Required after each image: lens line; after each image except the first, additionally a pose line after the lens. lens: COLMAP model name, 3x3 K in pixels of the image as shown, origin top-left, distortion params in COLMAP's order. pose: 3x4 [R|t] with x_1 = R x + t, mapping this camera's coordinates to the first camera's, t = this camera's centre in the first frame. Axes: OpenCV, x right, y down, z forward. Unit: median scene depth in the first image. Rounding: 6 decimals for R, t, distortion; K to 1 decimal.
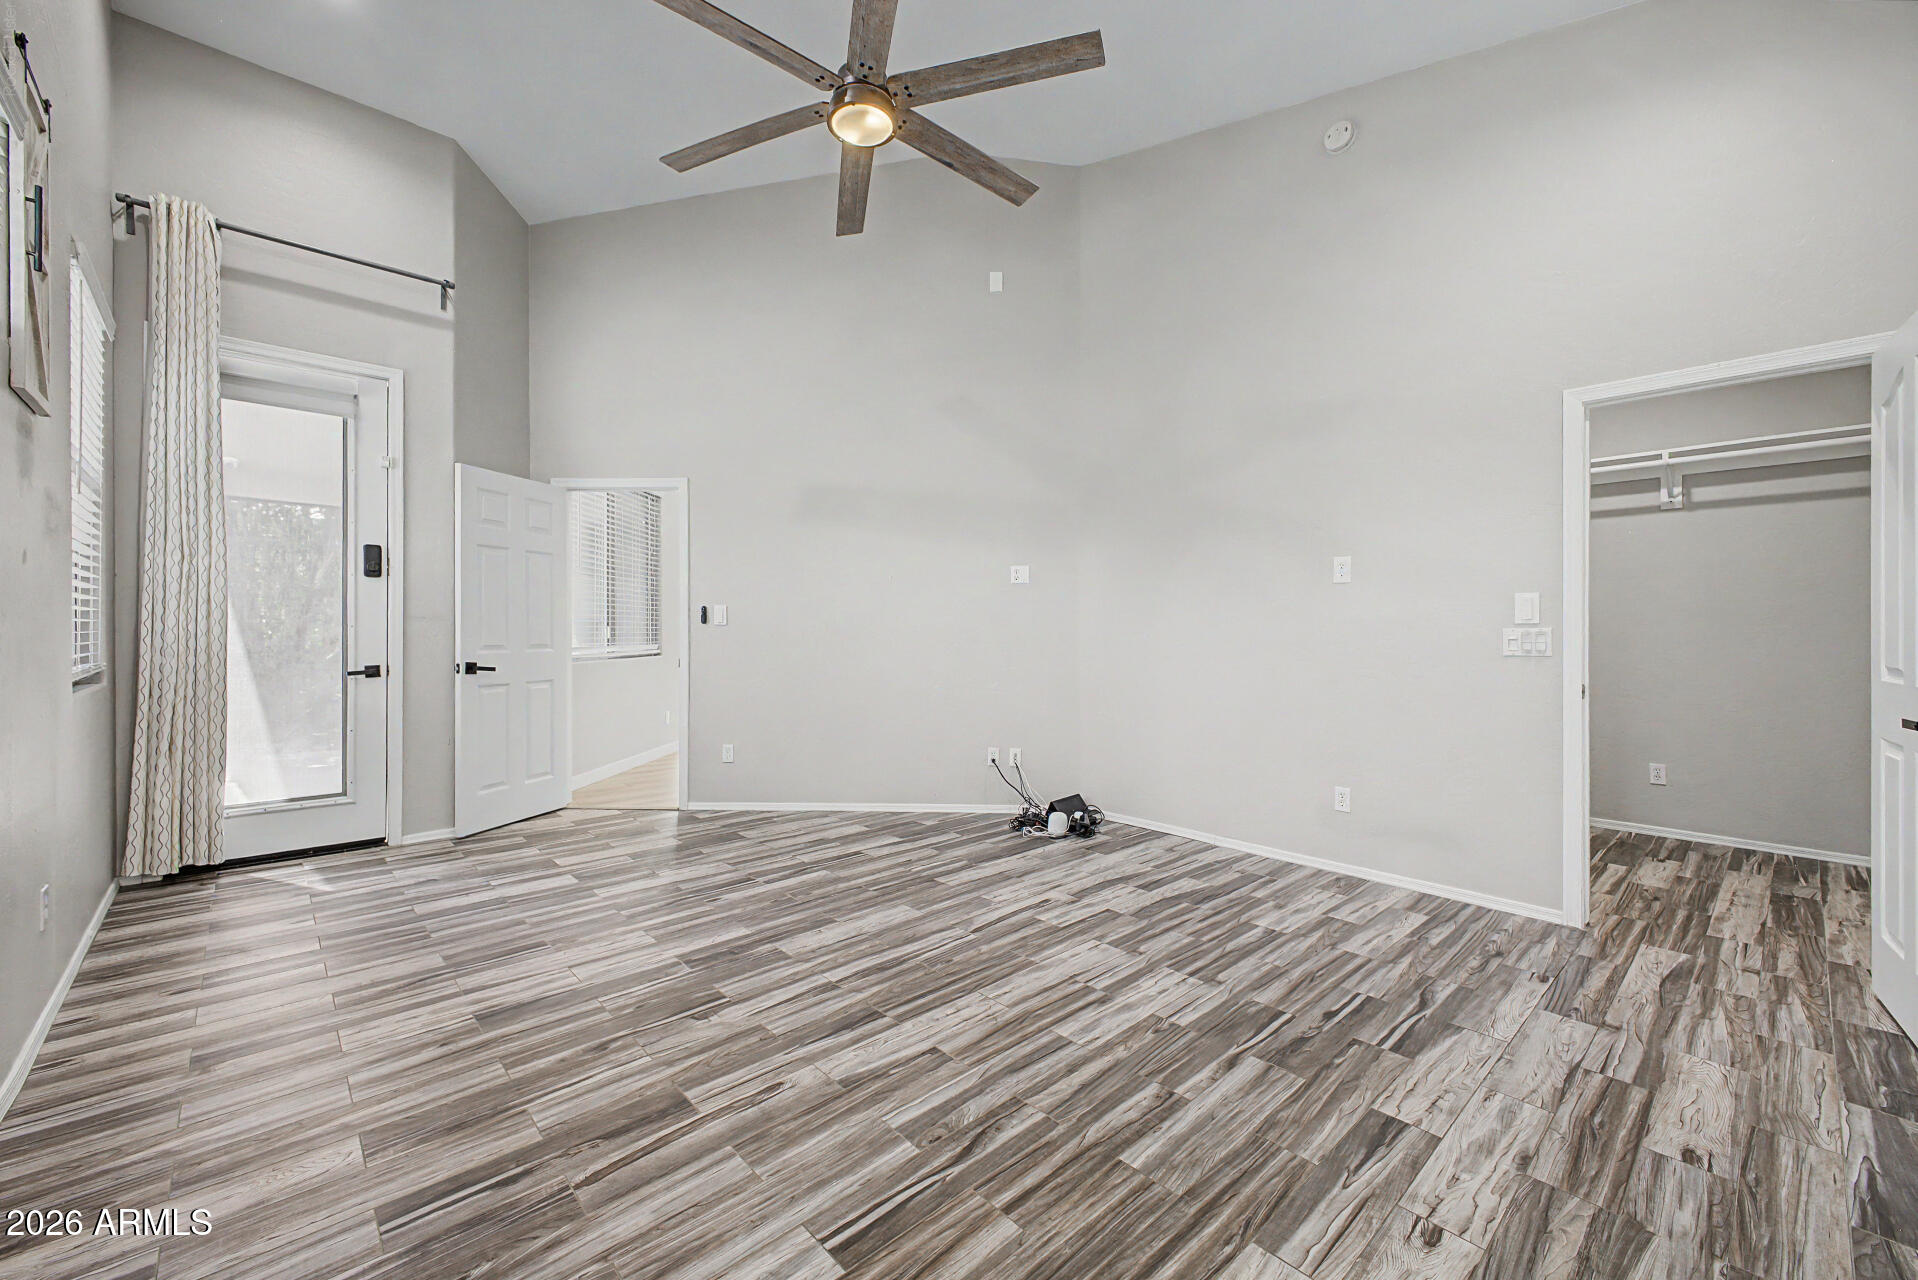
lens RADIAL K [[762.9, 0, 952.8], [0, 762.9, 629.8], [0, 0, 1]] dist [0.019434, -0.002863]
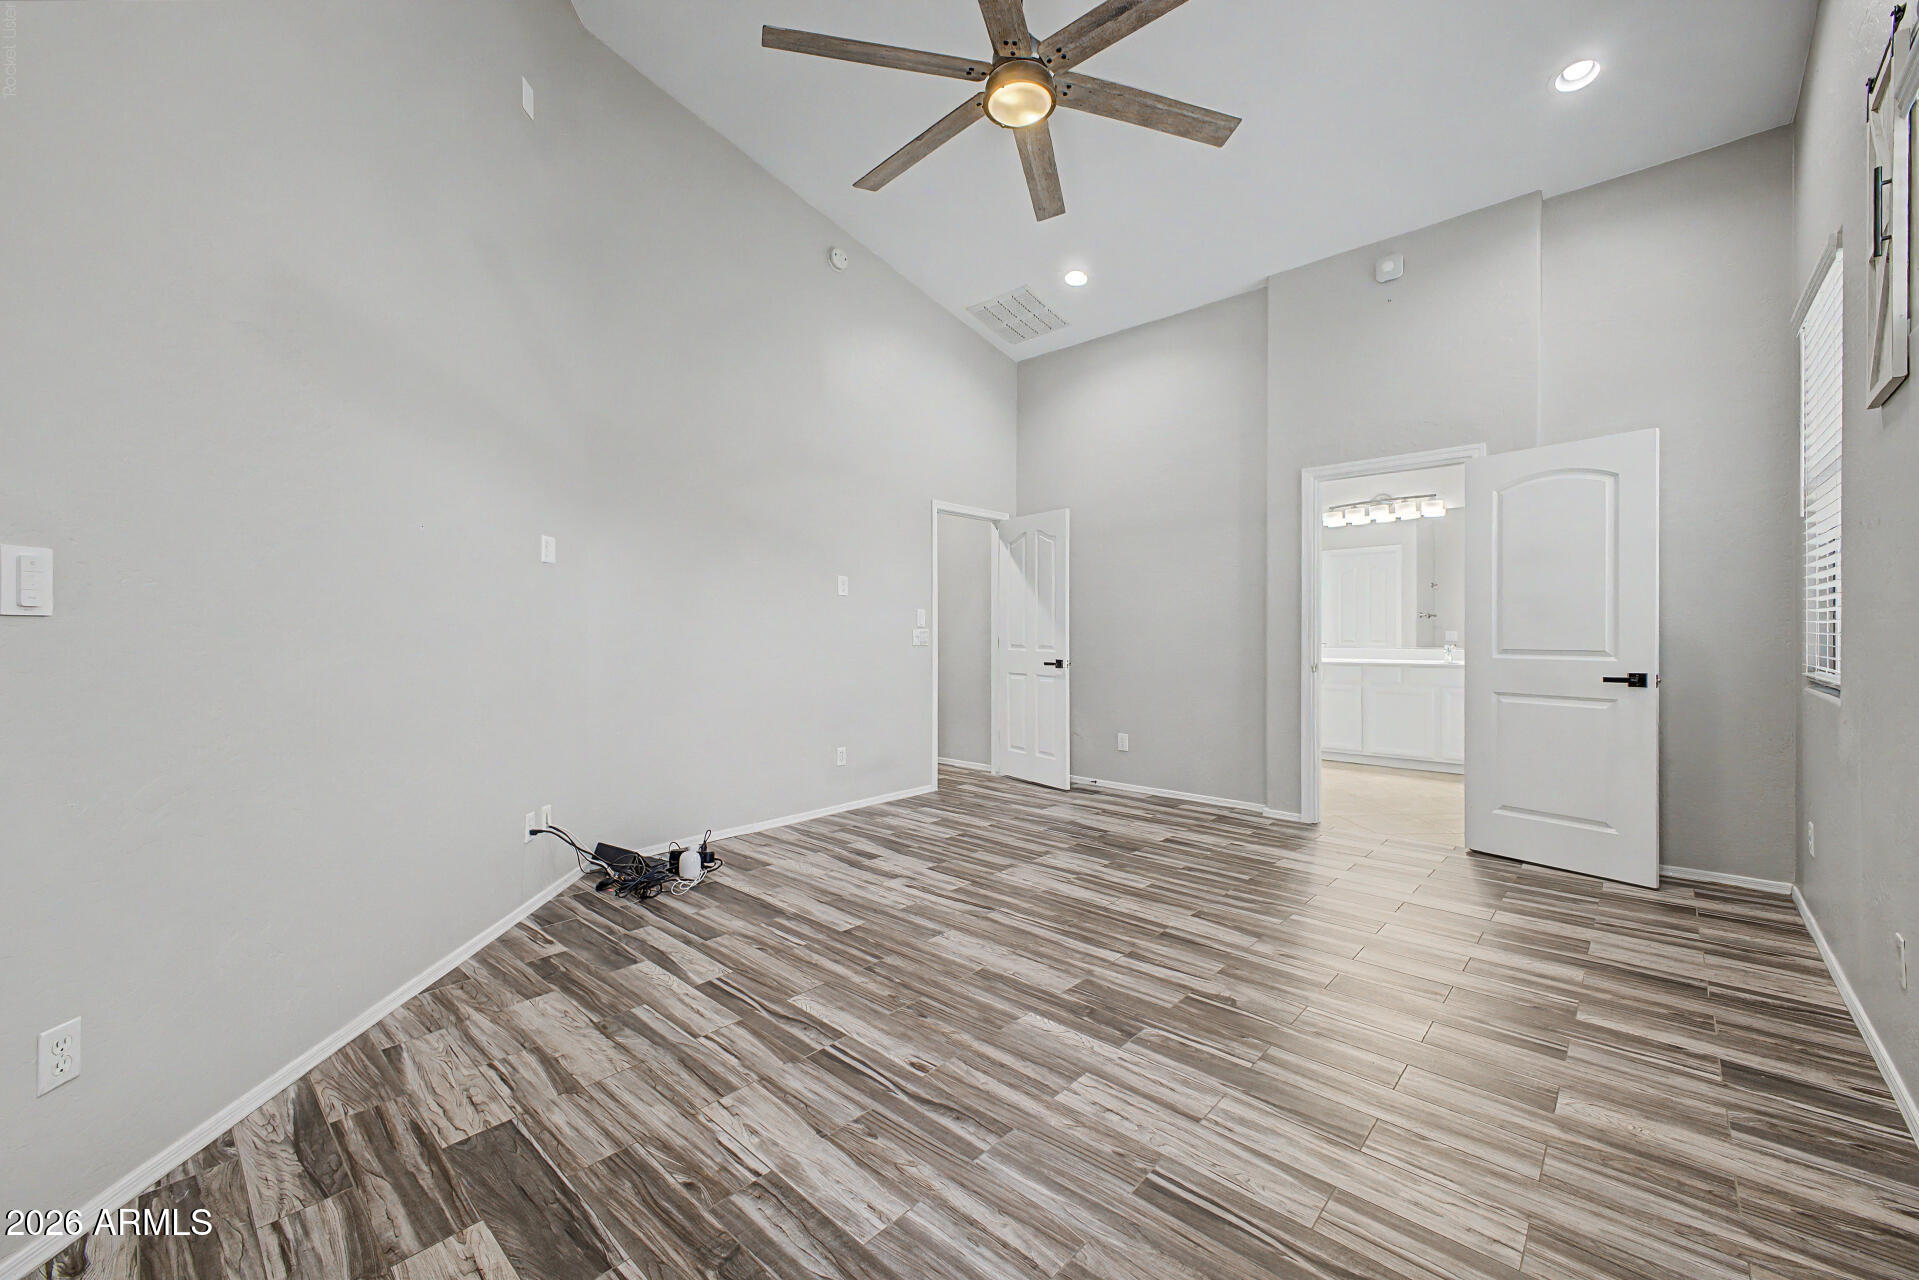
lens RADIAL K [[763.3, 0, 953.8], [0, 763.3, 633.6], [0, 0, 1]] dist [0.019434, -0.002863]
pose [[-0.086653, -0.007738, 0.996209, -1.003218], [0.003760, 0.999960, 0.008094, -0.006125], [-0.996231, 0.004447, -0.086620, 1.097450]]
